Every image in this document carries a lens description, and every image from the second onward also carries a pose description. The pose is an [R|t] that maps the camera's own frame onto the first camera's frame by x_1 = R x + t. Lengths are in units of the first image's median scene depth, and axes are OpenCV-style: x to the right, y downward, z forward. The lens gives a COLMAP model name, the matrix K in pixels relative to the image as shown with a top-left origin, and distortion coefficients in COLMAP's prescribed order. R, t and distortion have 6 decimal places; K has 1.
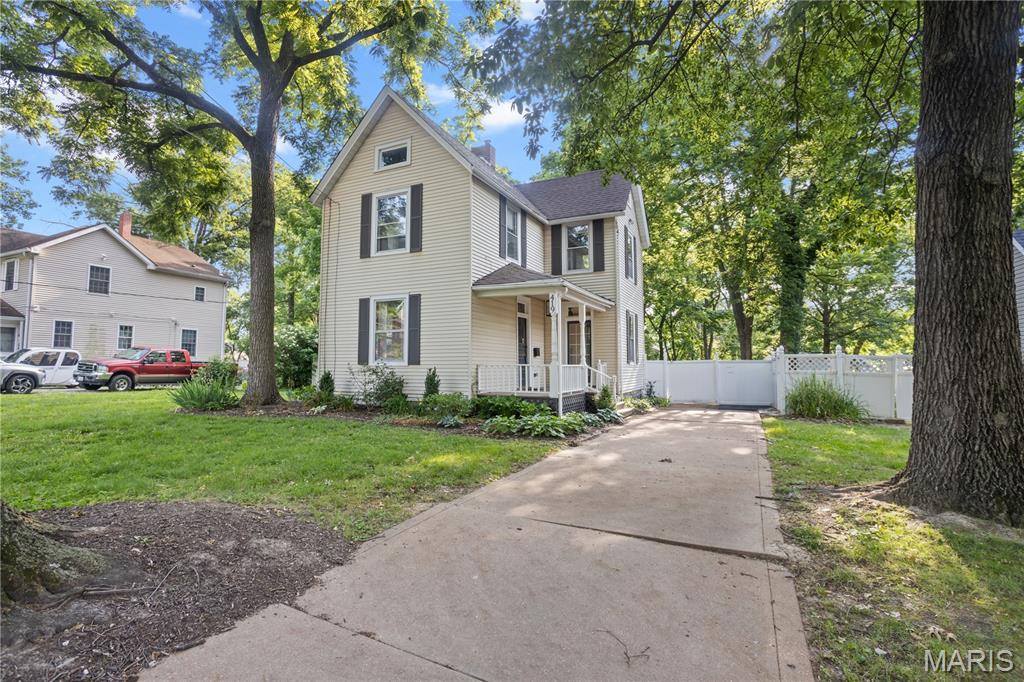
lens RADIAL K [[483.7, 0, 508.6], [0, 483.7, 330.8], [0, 0, 1]] dist [-0.042474, 0.000160]
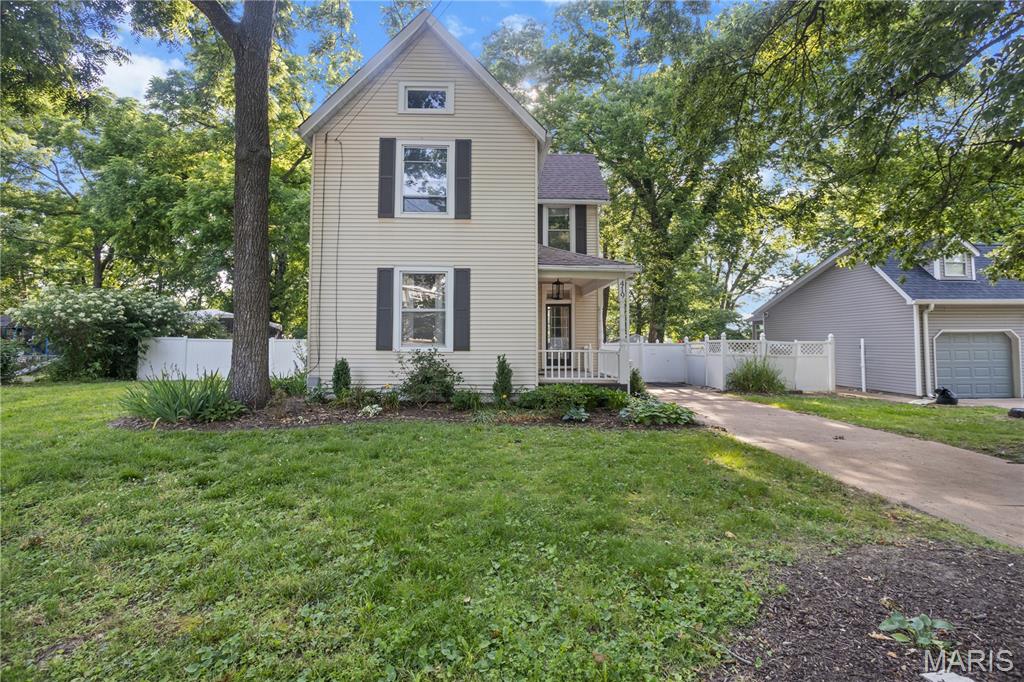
lens RADIAL K [[483.7, 0, 508.6], [0, 483.7, 330.8], [0, 0, 1]] dist [-0.042474, 0.000160]
pose [[0.889770, 0.013742, 0.456202, -0.496772], [-0.034556, 0.998706, 0.037314, -0.000029], [-0.455099, -0.048965, 0.889094, 0.189282]]
